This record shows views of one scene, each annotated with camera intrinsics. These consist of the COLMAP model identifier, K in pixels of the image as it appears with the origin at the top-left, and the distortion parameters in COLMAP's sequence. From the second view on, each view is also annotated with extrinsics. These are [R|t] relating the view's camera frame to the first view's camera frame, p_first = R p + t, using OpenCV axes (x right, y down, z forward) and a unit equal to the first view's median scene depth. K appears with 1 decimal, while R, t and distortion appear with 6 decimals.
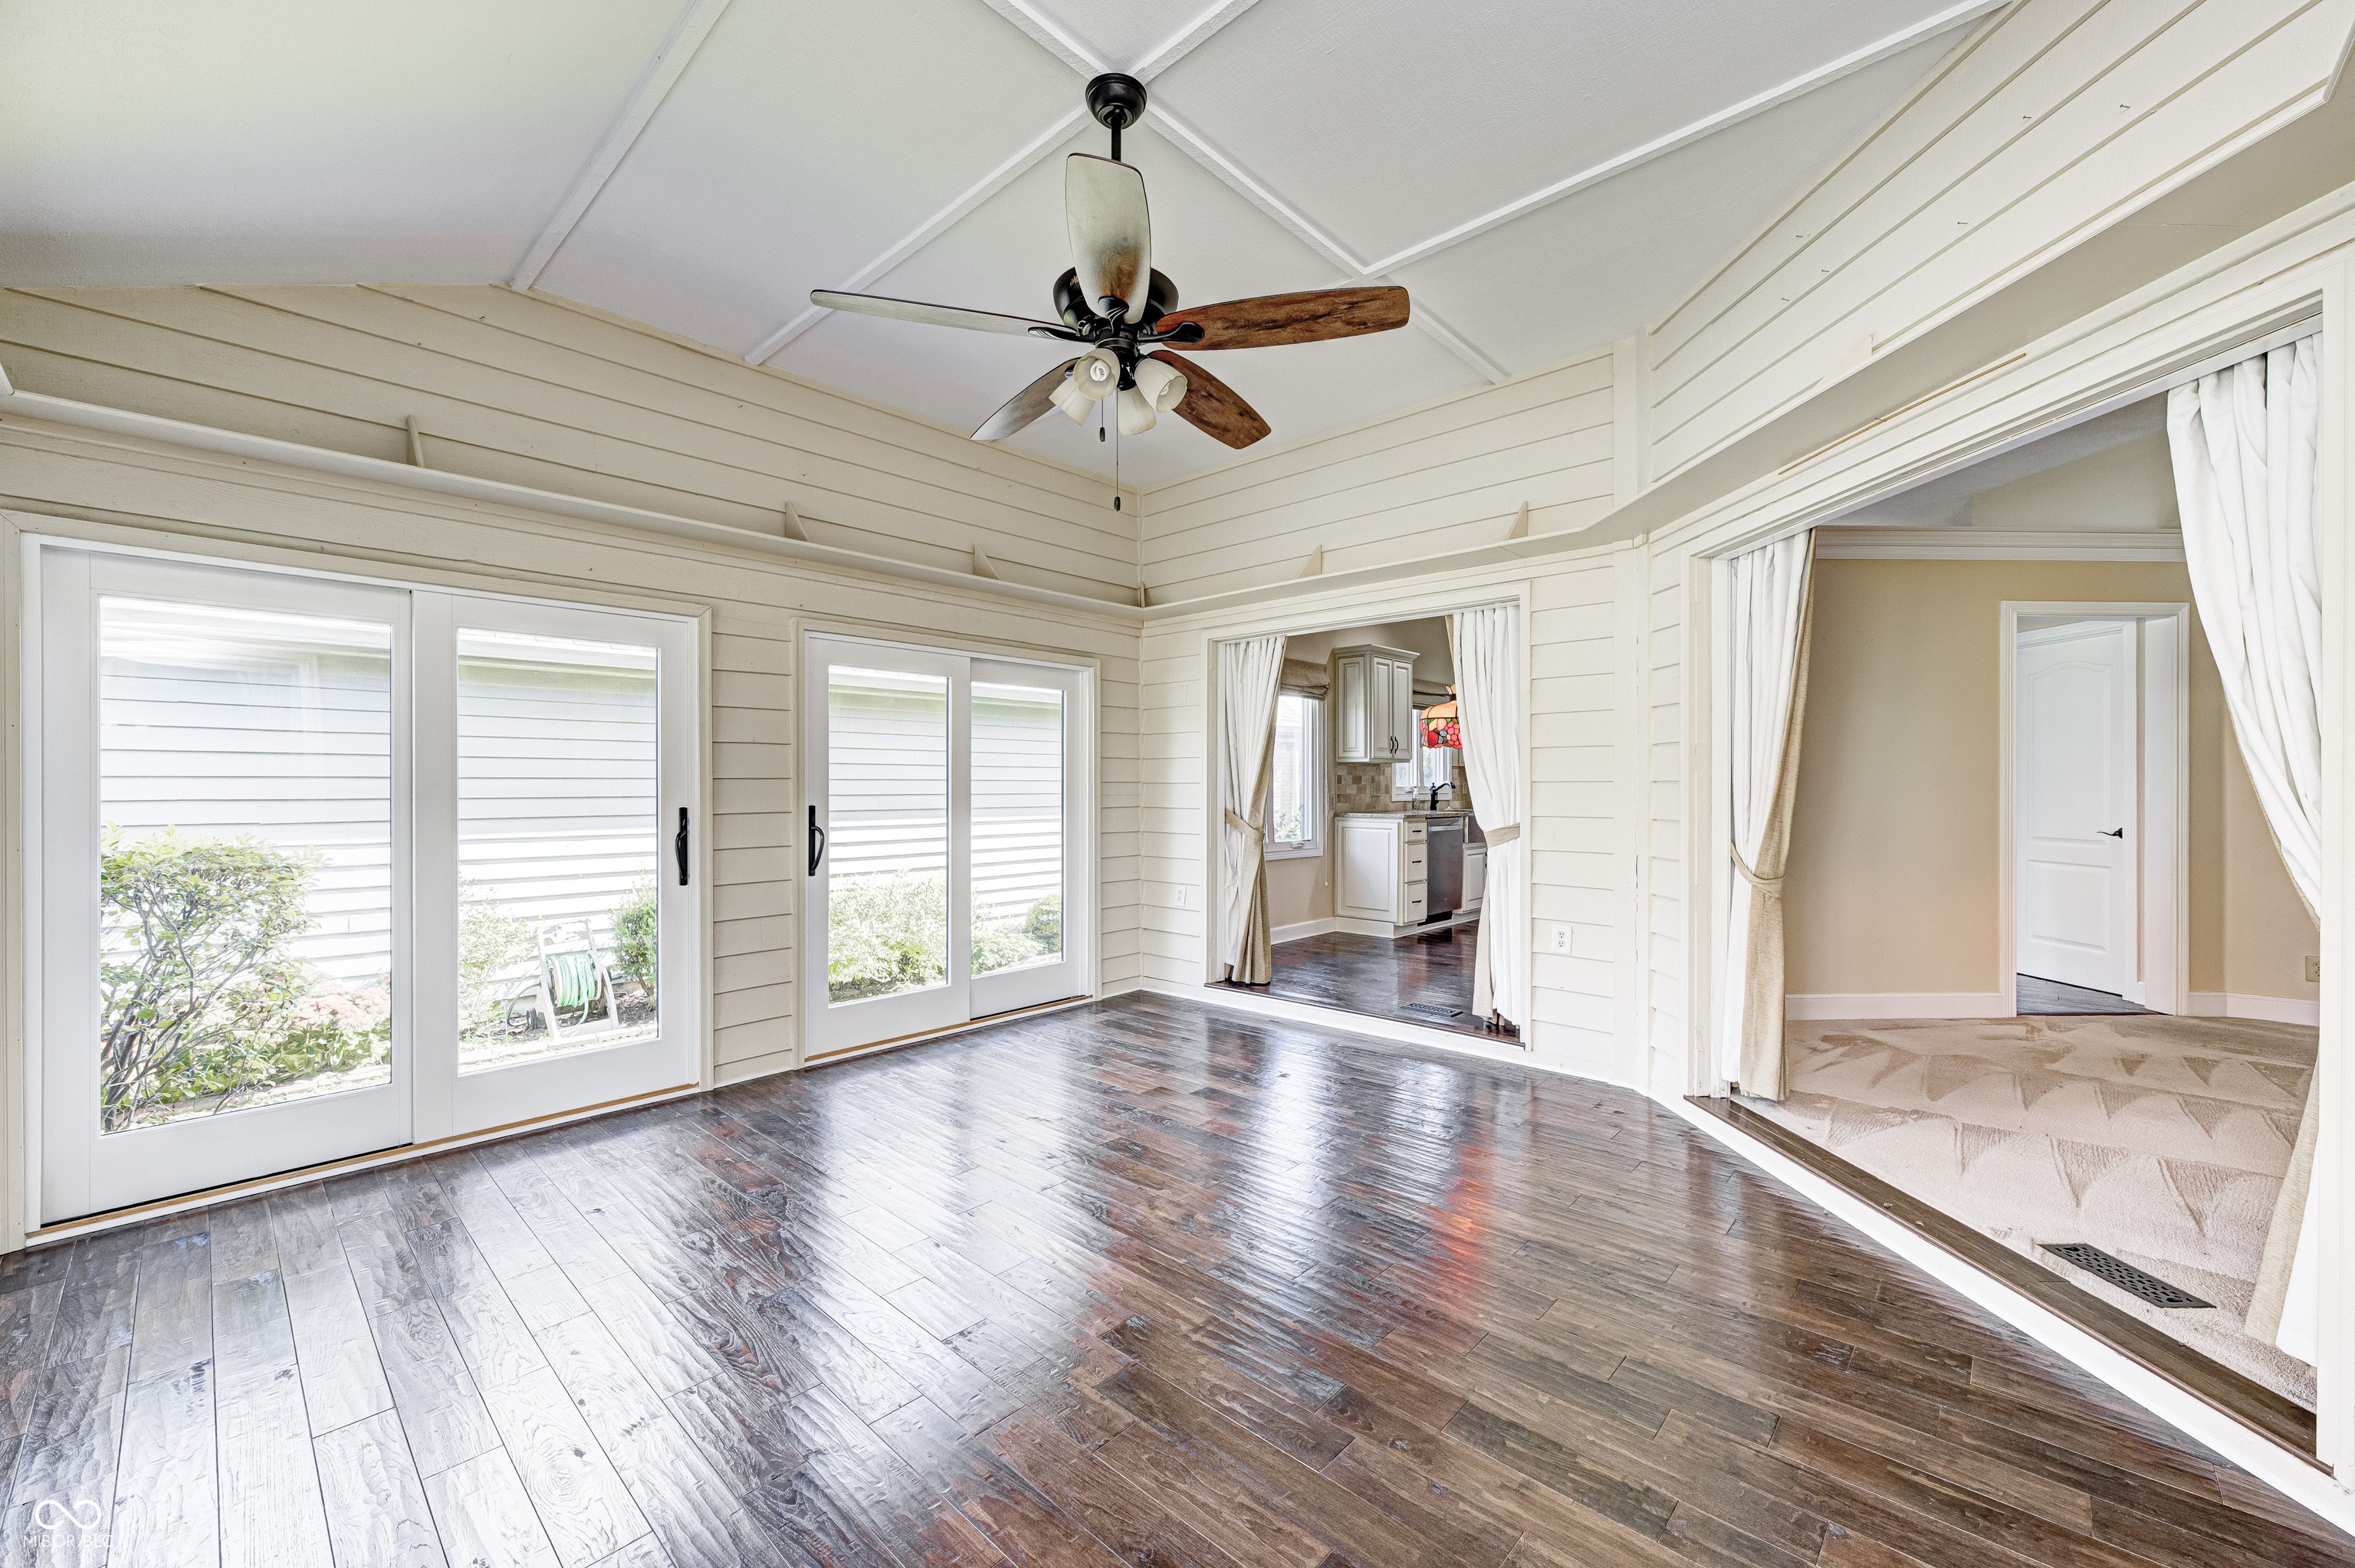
lens RADIAL K [[921.0, 0, 1180.4], [0, 921.0, 787.6], [0, 0, 1]] dist [-0.001095, 0.000191]
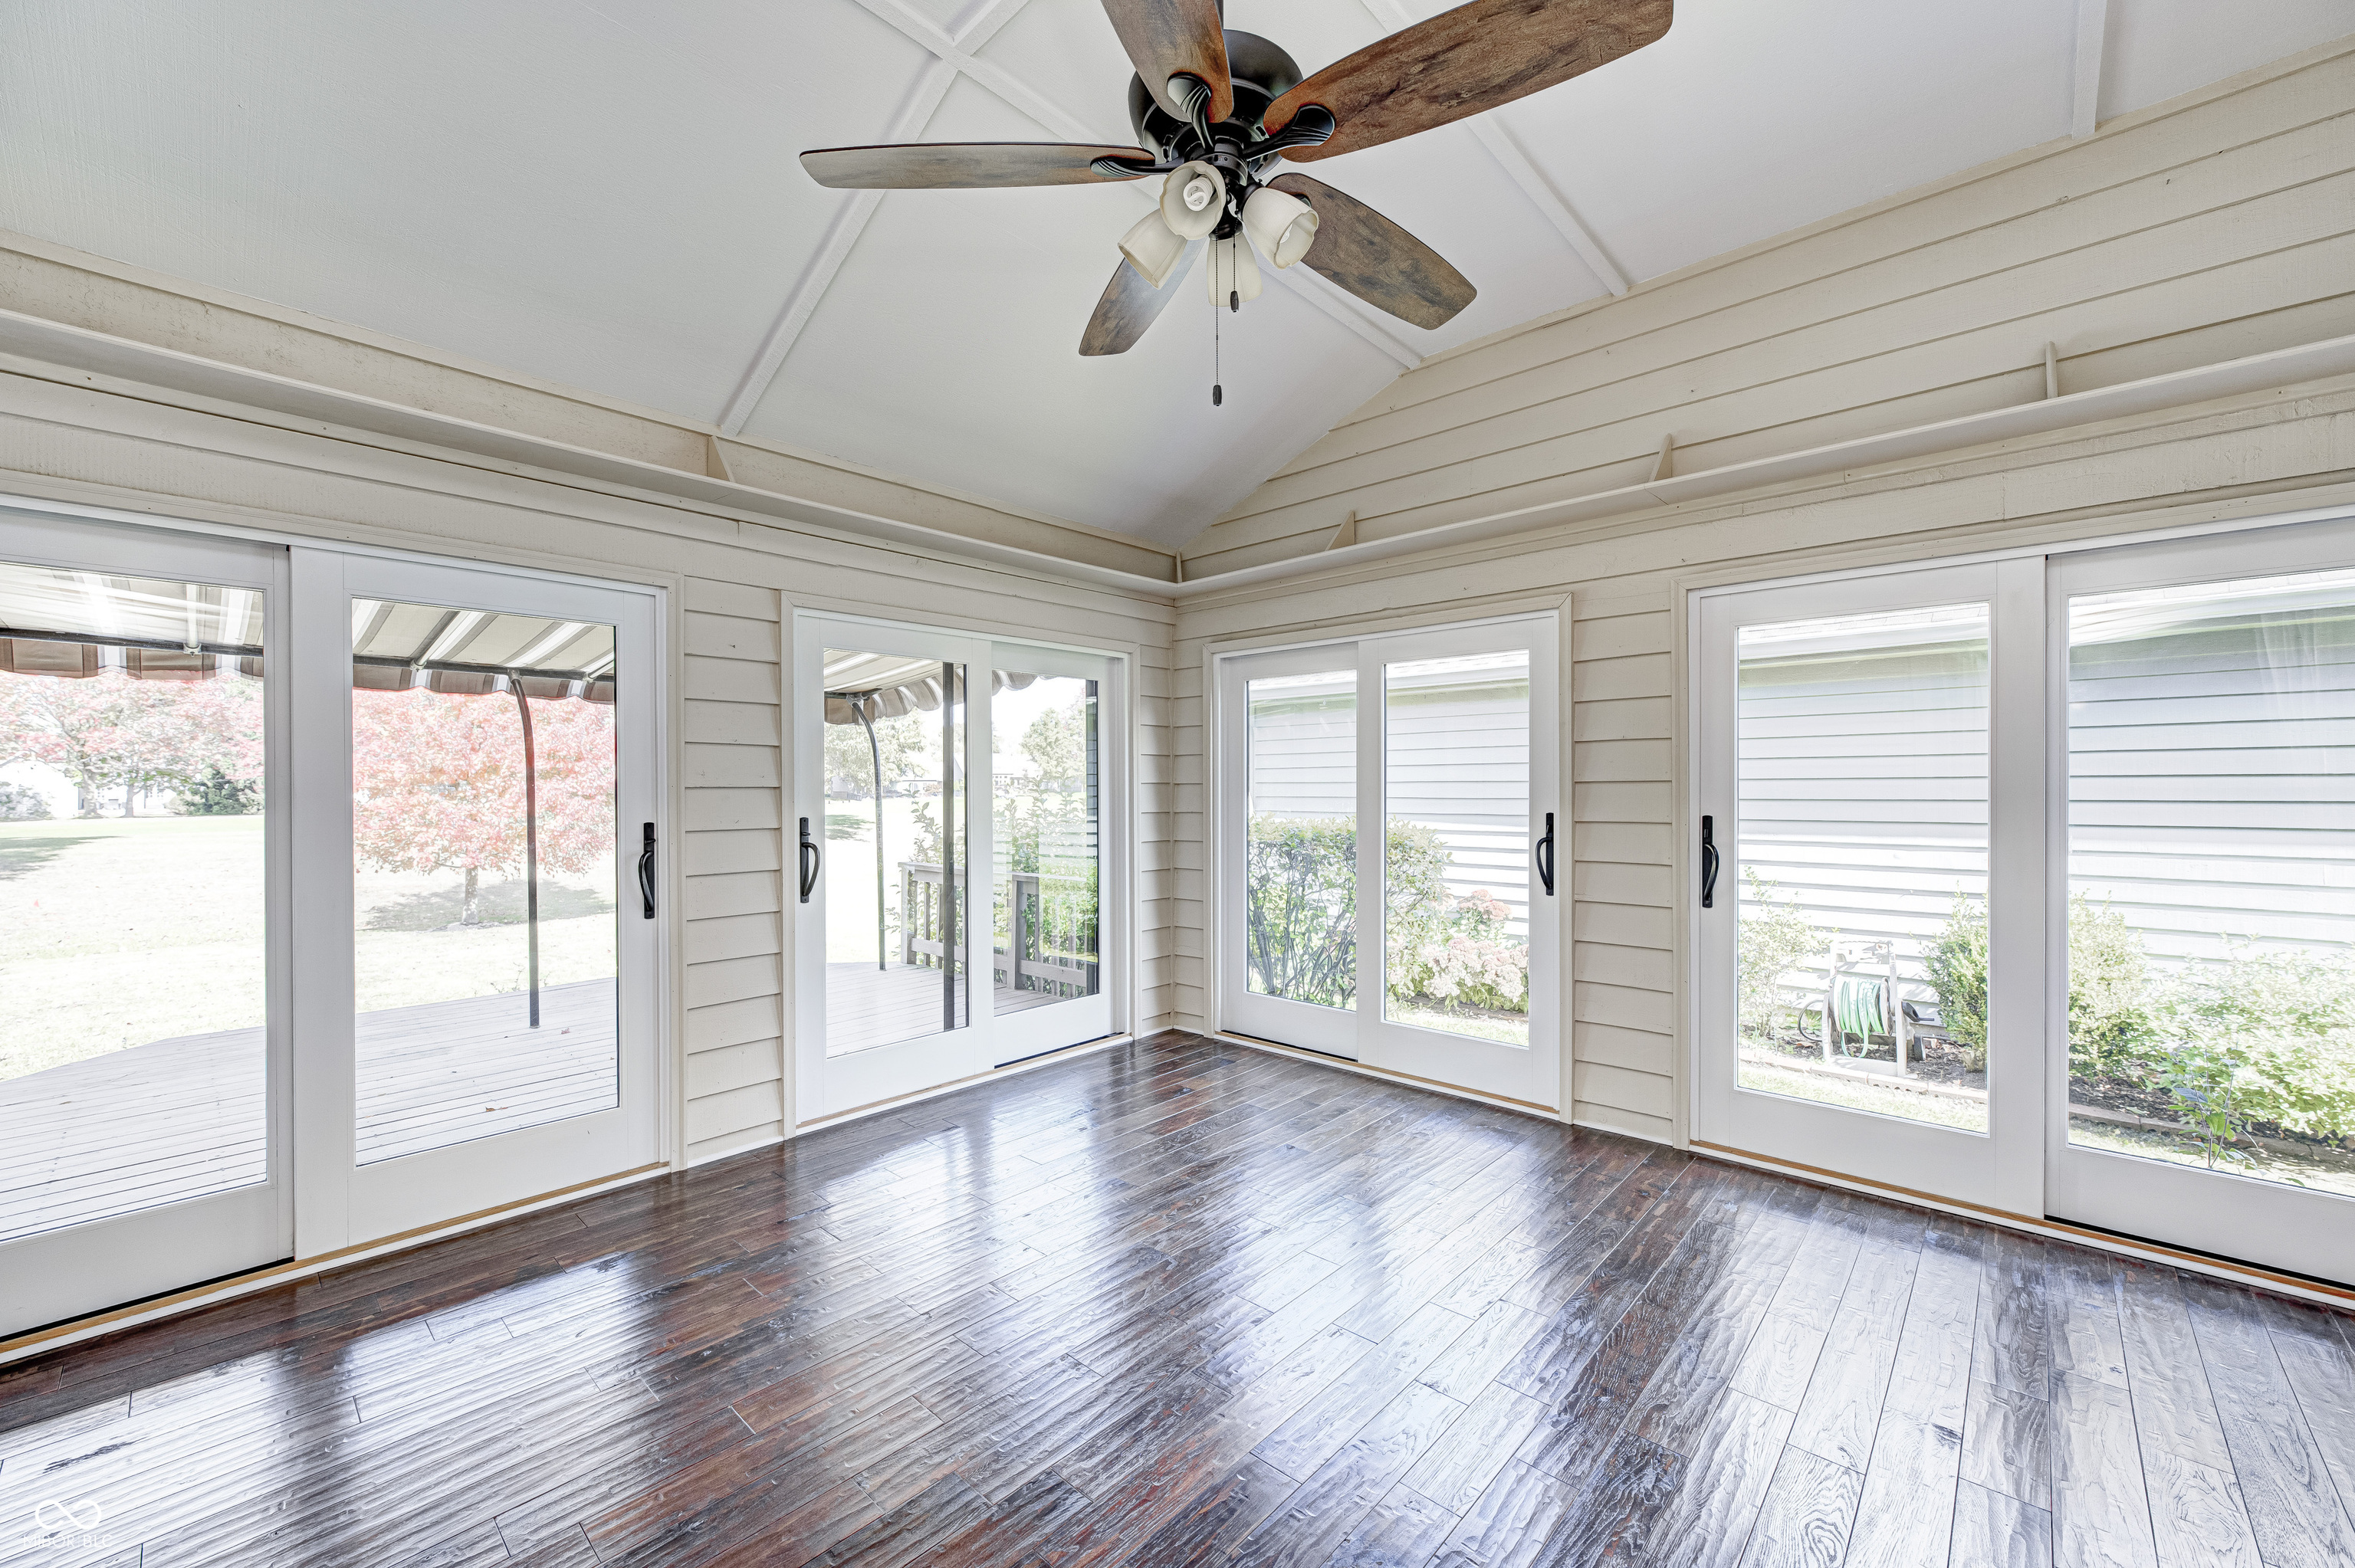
lens RADIAL K [[921.0, 0, 1180.4], [0, 921.0, 787.6], [0, 0, 1]] dist [-0.001095, 0.000191]
pose [[0.004327, 0.002491, -0.999988, 0.397813], [0.001494, 0.999996, 0.002498, -0.007524], [0.999990, -0.001505, 0.004323, 0.609564]]
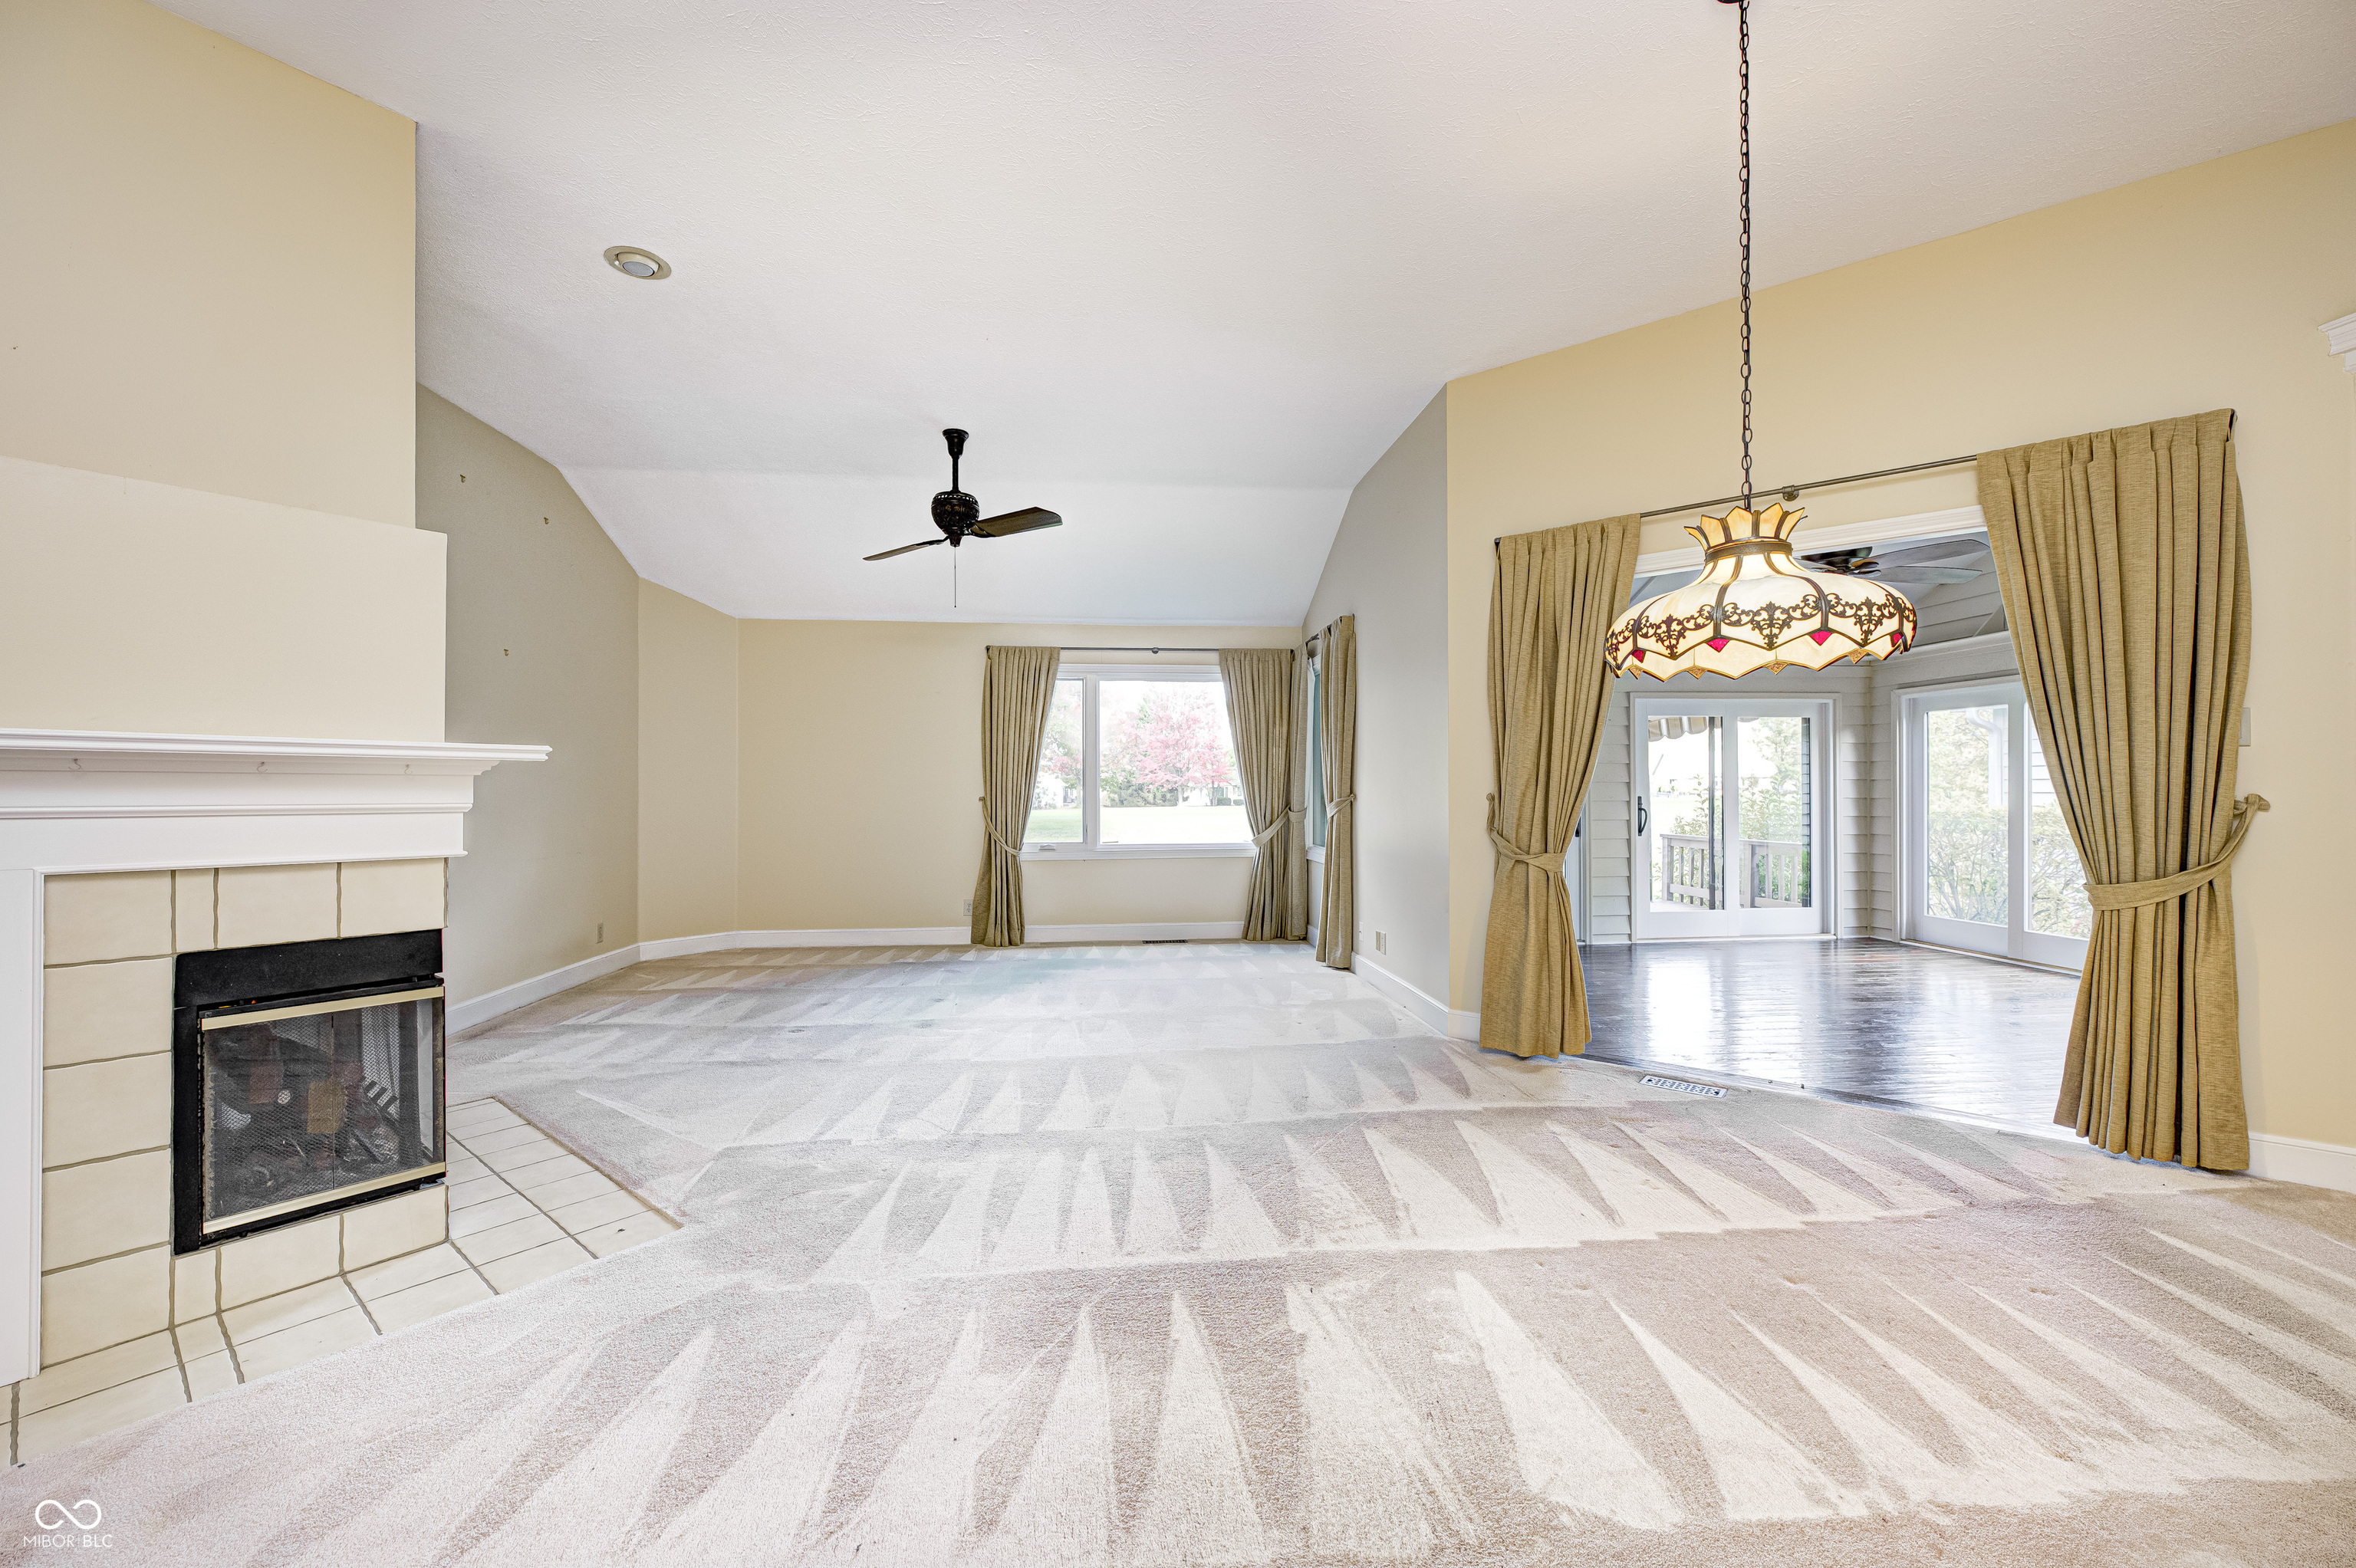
lens RADIAL K [[921.4, 0, 1180.9], [0, 921.4, 787.6], [0, 0, 1]] dist [-0.001095, 0.000191]
pose [[-0.653267, -0.002114, -0.757125, 1.604455], [-0.001068, 0.999998, -0.001870, 0.011451], [0.757127, -0.000413, -0.653267, 0.778928]]
